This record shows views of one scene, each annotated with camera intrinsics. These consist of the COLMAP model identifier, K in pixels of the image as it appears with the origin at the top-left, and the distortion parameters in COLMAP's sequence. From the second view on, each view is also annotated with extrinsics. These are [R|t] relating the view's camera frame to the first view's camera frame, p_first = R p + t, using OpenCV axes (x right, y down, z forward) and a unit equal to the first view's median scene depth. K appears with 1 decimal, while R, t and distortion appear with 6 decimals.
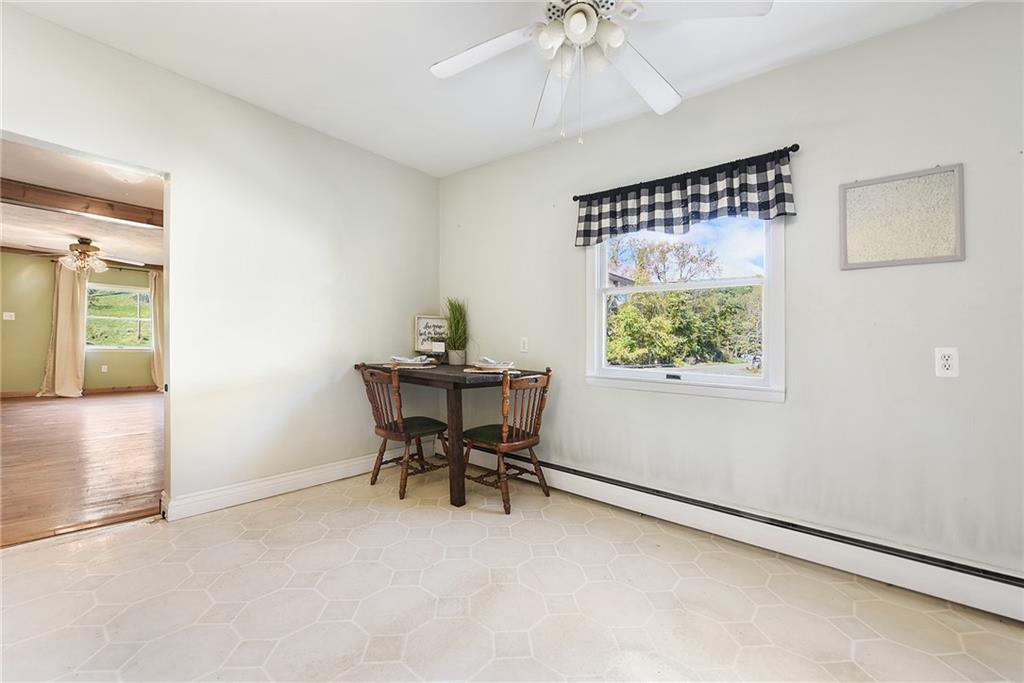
lens RADIAL K [[424.7, 0, 511.0], [0, 424.7, 350.8], [0, 0, 1]] dist [-0.004356, -0.000695]
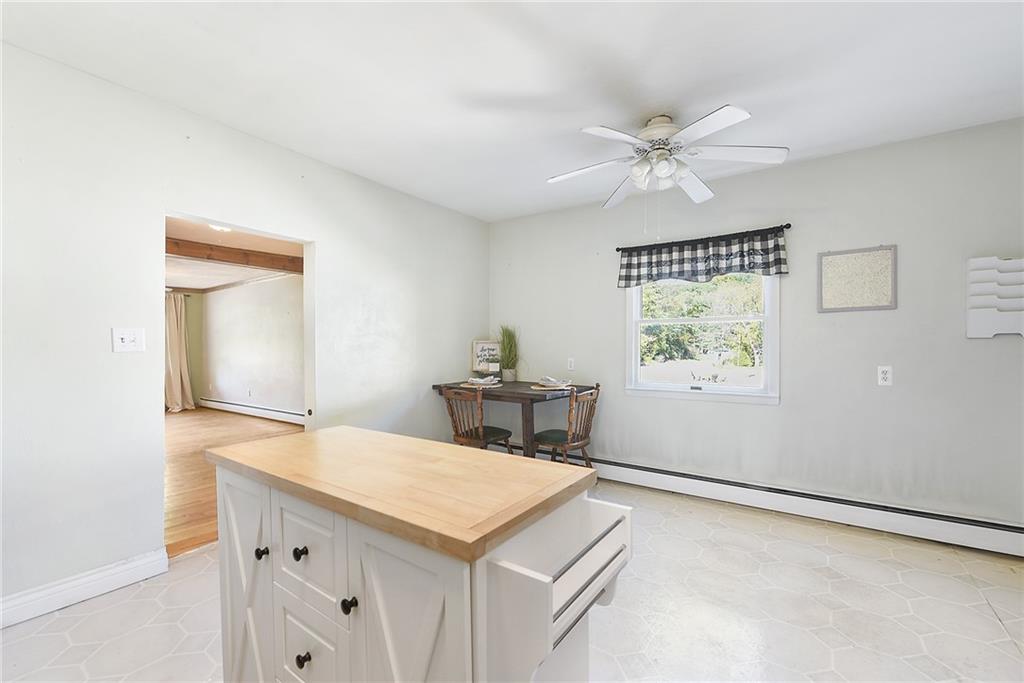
lens RADIAL K [[428.7, 0, 524.2], [0, 428.7, 373.6], [0, 0, 1]] dist [-0.003144, 0.000028]
pose [[0.995401, -0.031570, 0.090448, -0.273297], [0.027395, 0.998517, 0.047039, -0.062401], [-0.091799, -0.044345, 0.994790, -0.281843]]
